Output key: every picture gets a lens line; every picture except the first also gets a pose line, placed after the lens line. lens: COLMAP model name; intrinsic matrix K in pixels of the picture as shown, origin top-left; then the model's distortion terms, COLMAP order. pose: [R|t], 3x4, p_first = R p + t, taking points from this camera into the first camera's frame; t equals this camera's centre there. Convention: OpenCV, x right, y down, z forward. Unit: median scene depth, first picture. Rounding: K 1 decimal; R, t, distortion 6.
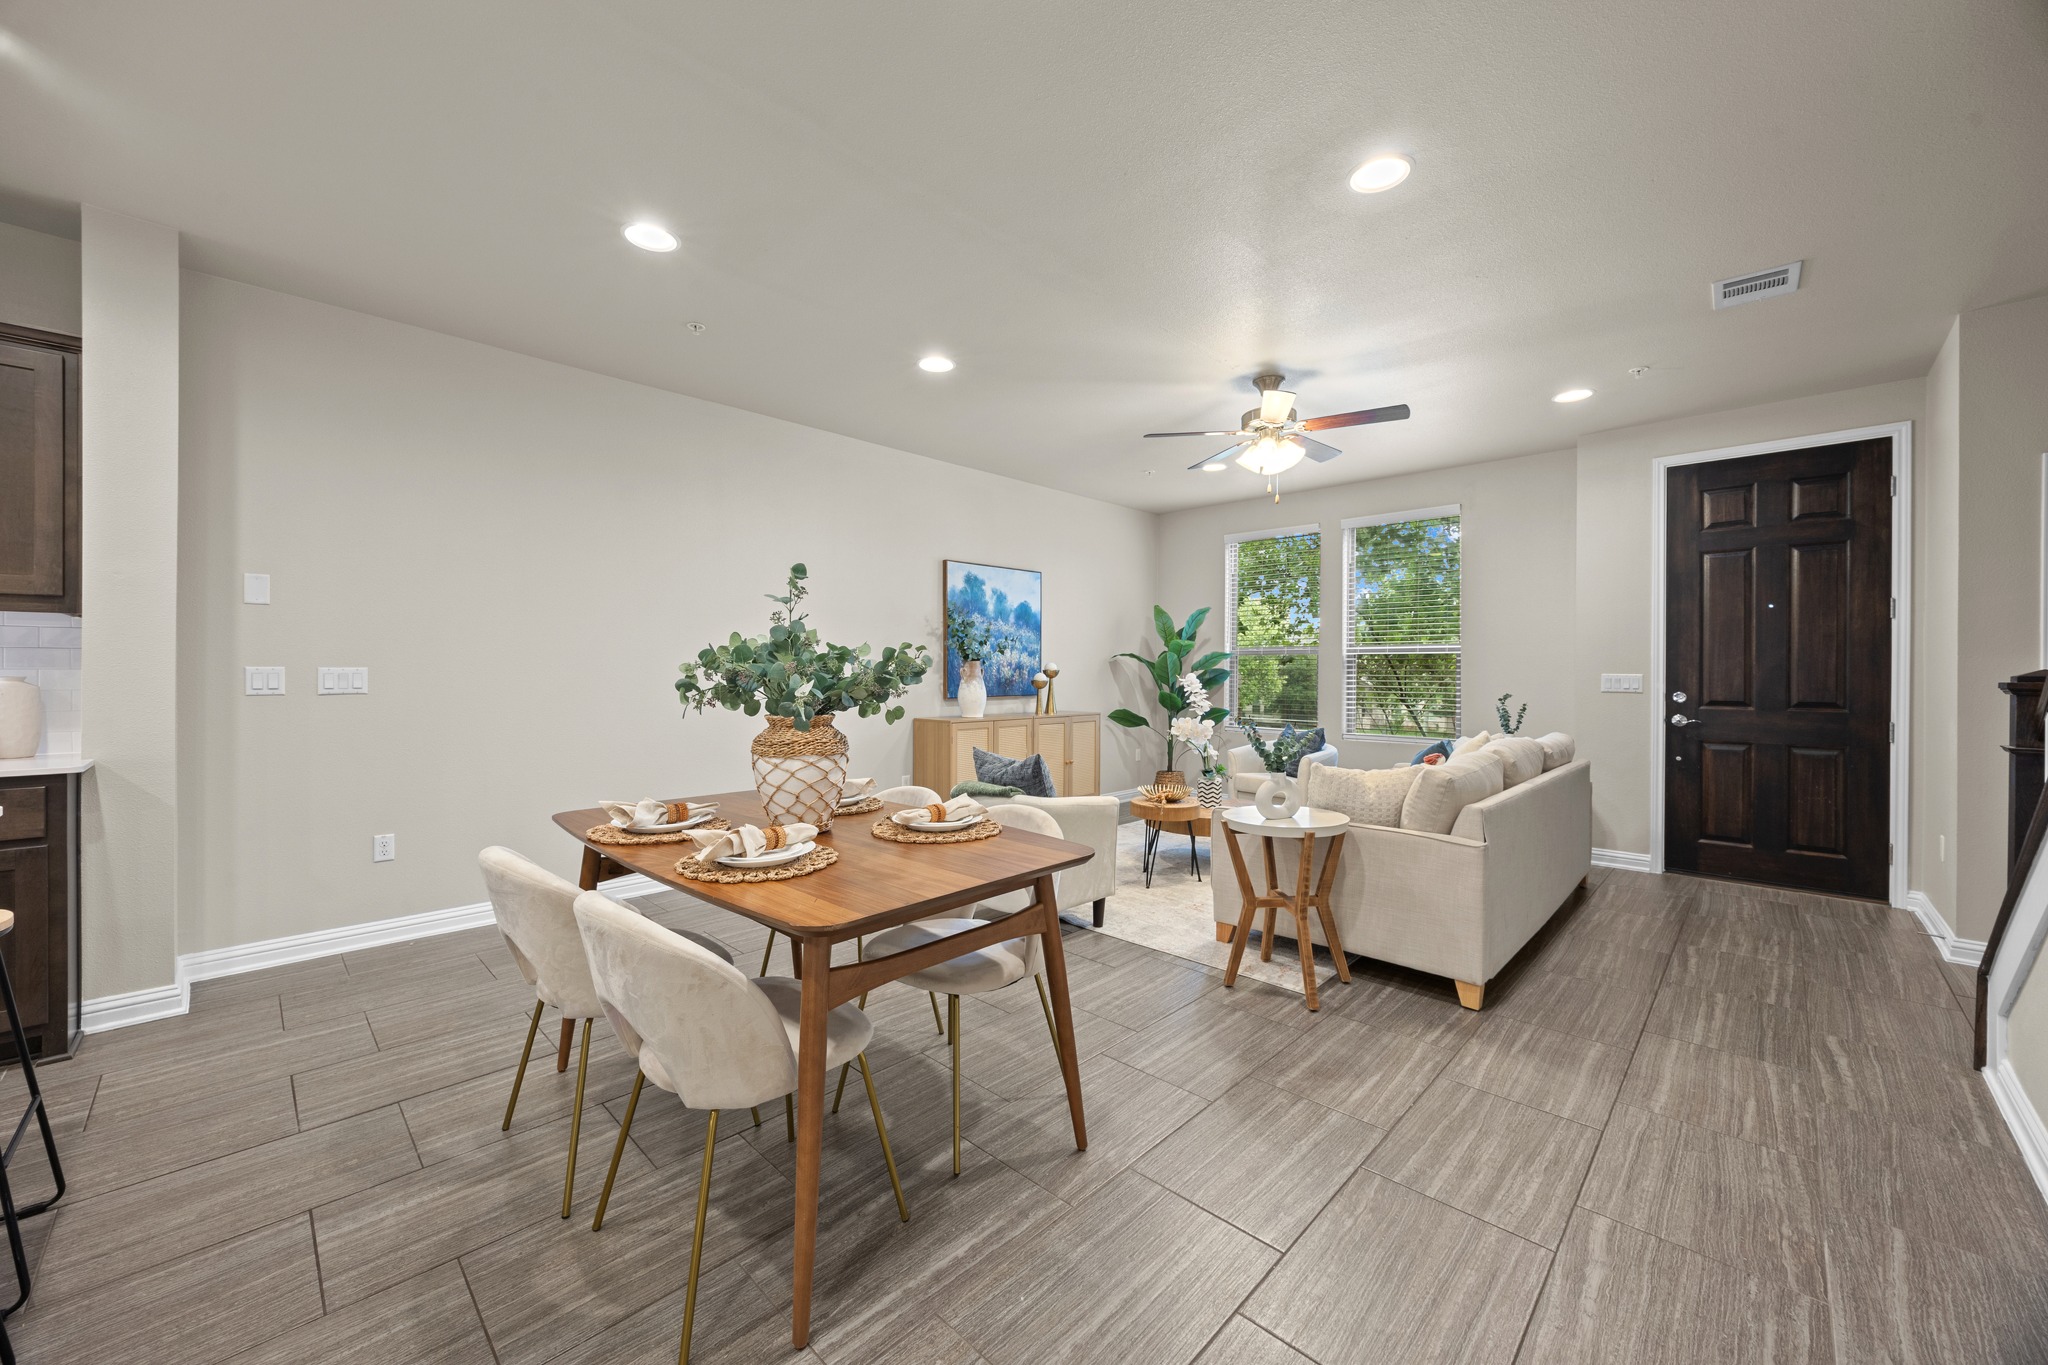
lens RADIAL K [[772.2, 0, 1020.2], [0, 772.2, 676.9], [0, 0, 1]] dist [-0.003922, -0.000031]
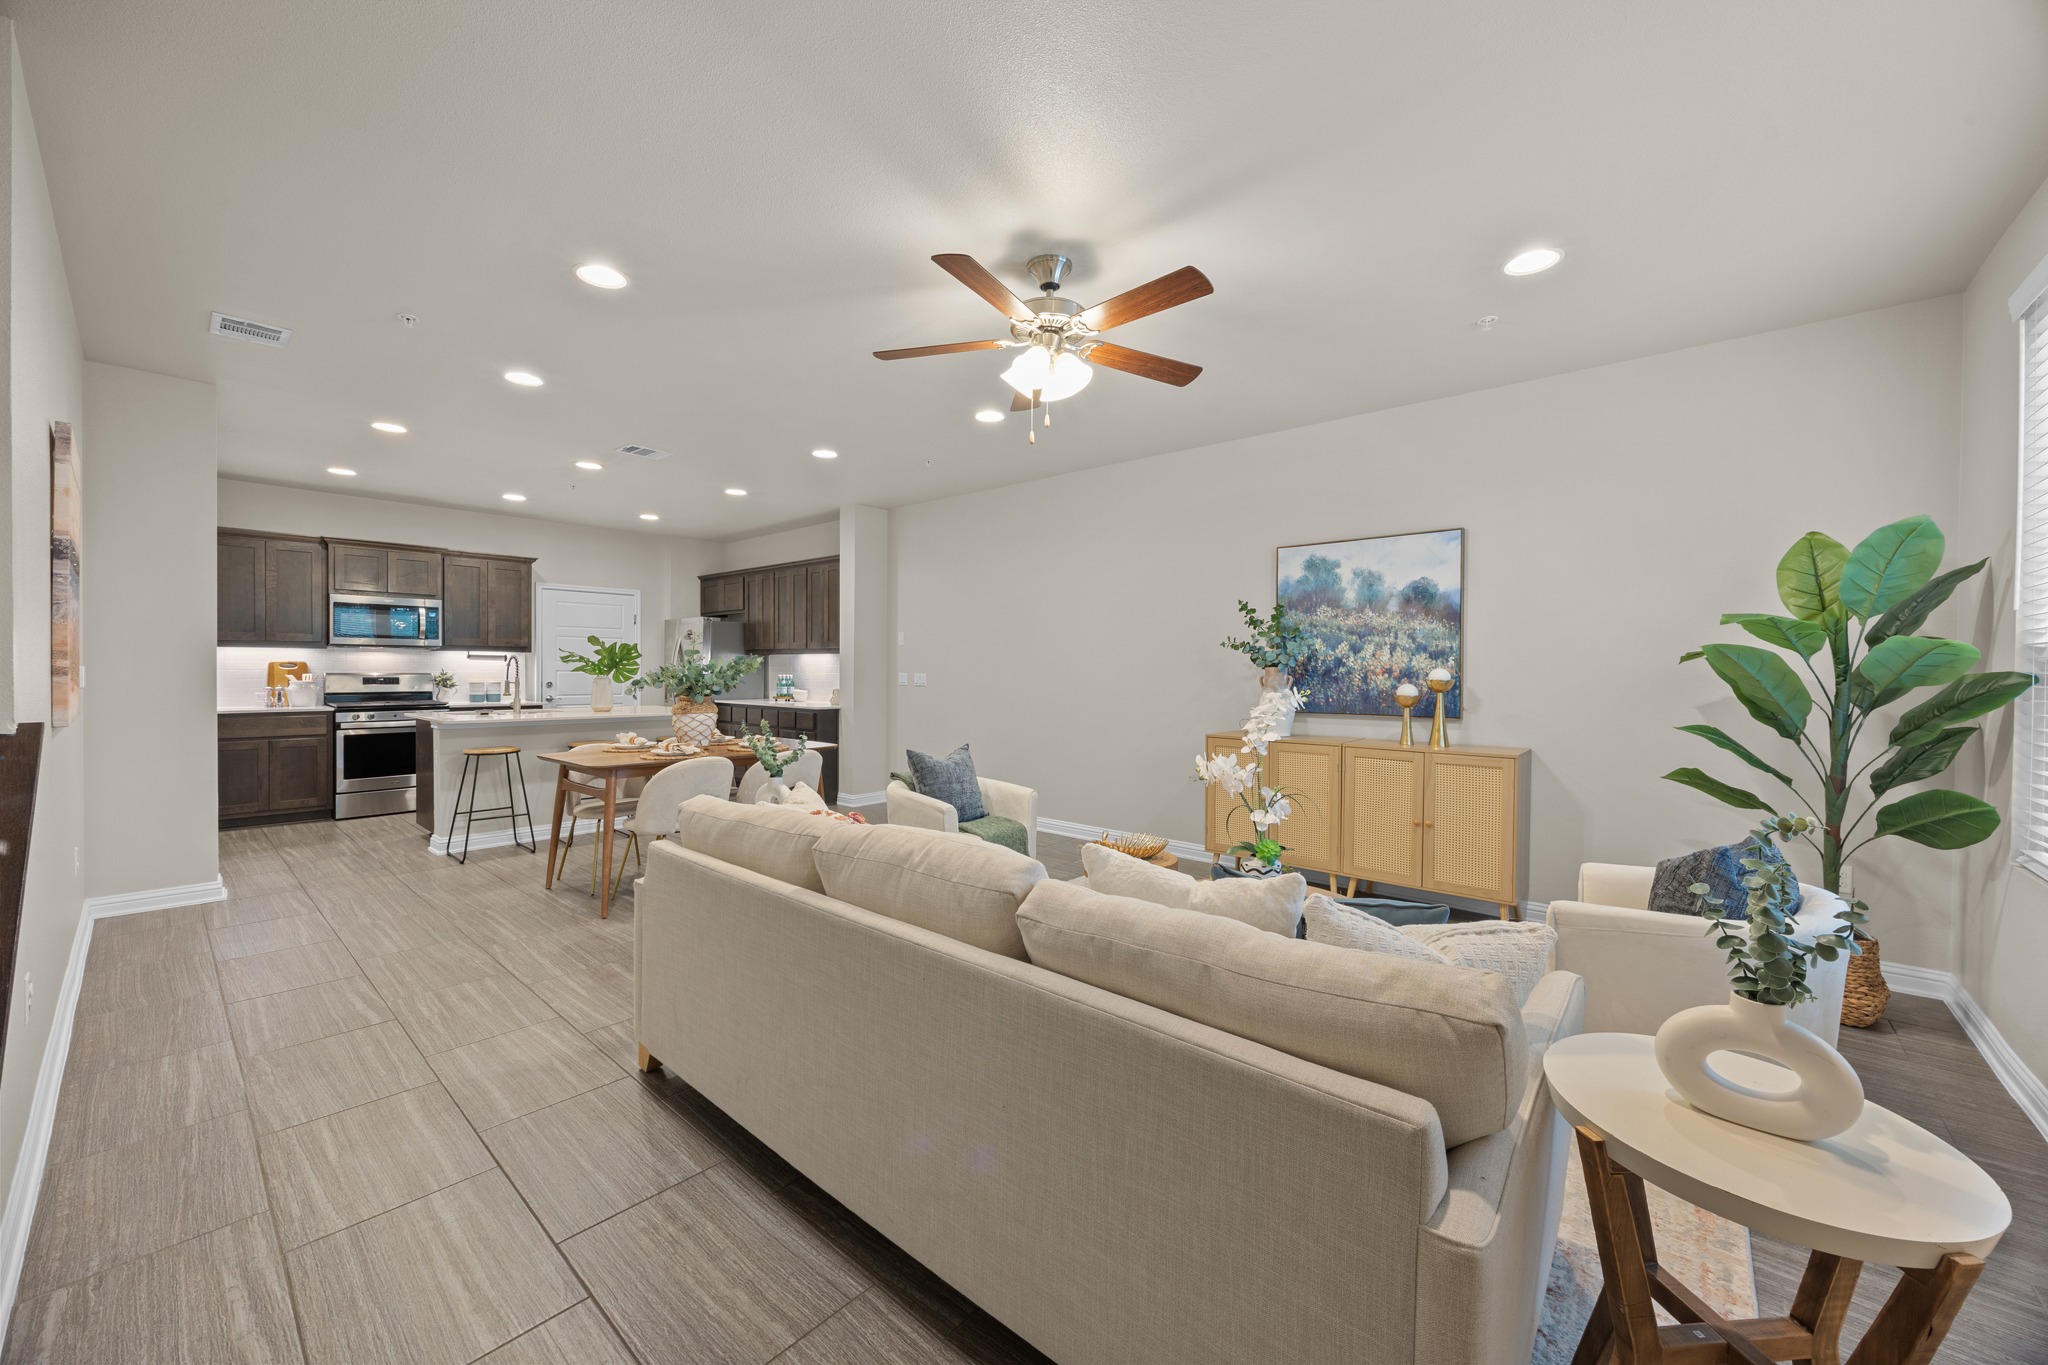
lens RADIAL K [[772.2, 0, 1020.2], [0, 772.2, 676.9], [0, 0, 1]] dist [-0.003922, -0.000031]
pose [[0.057107, 0.008315, -0.998333, 0.959894], [-0.013334, 0.999882, 0.007565, -0.017017], [0.998279, 0.012880, 0.057211, 0.884291]]
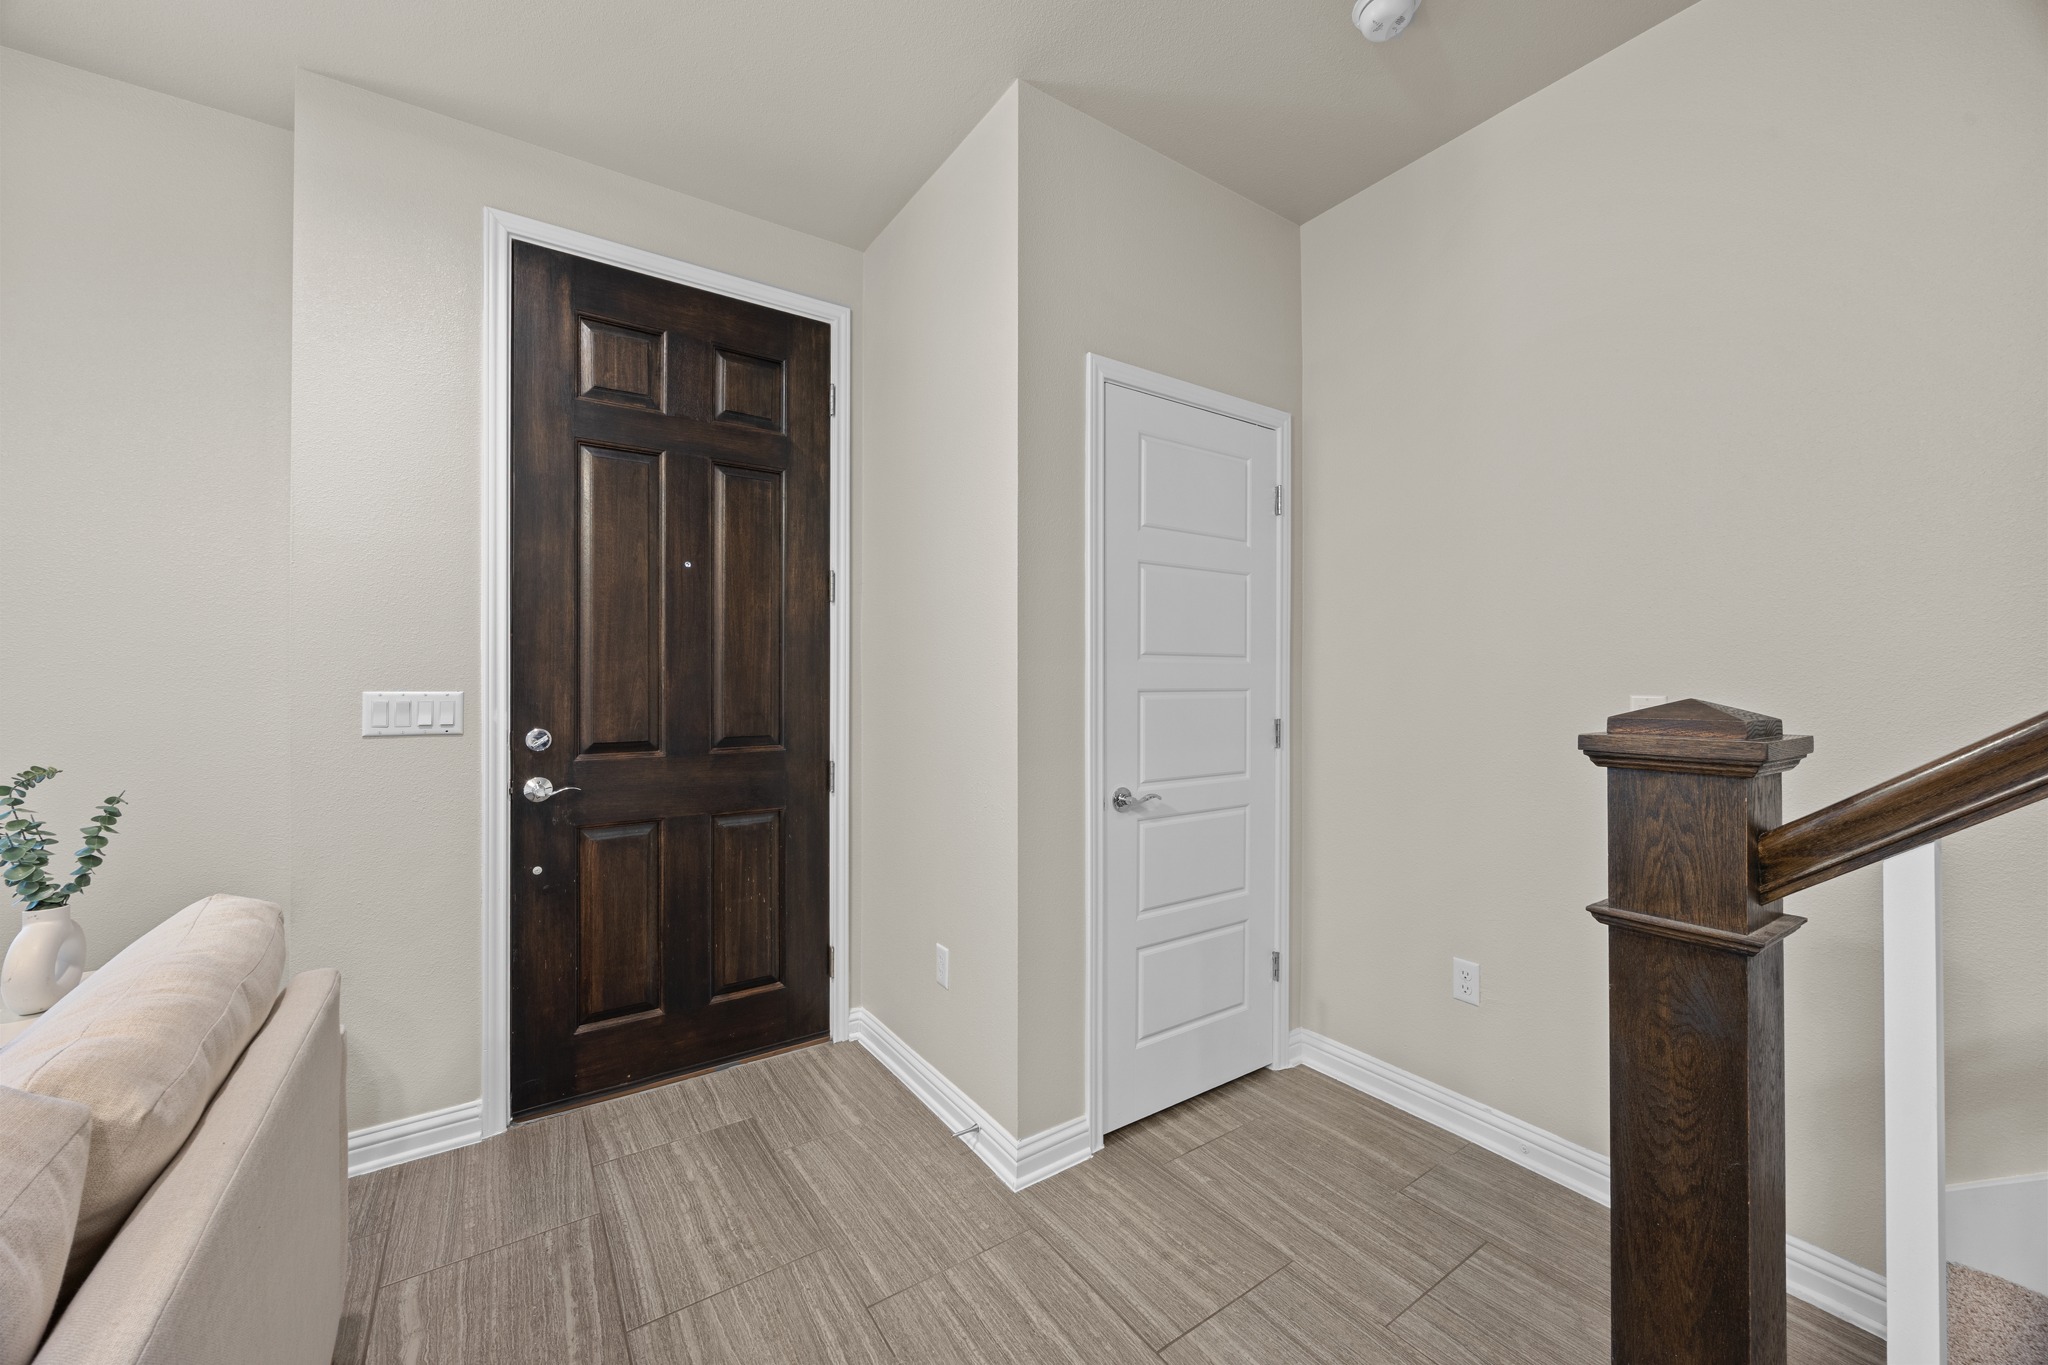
lens RADIAL K [[772.2, 0, 1020.2], [0, 772.2, 676.9], [0, 0, 1]] dist [-0.003922, -0.000031]
pose [[0.191801, -0.002453, 0.981431, 0.487466], [0.004649, 0.999988, 0.001591, -0.012003], [-0.981423, 0.004257, 0.191810, 0.670599]]
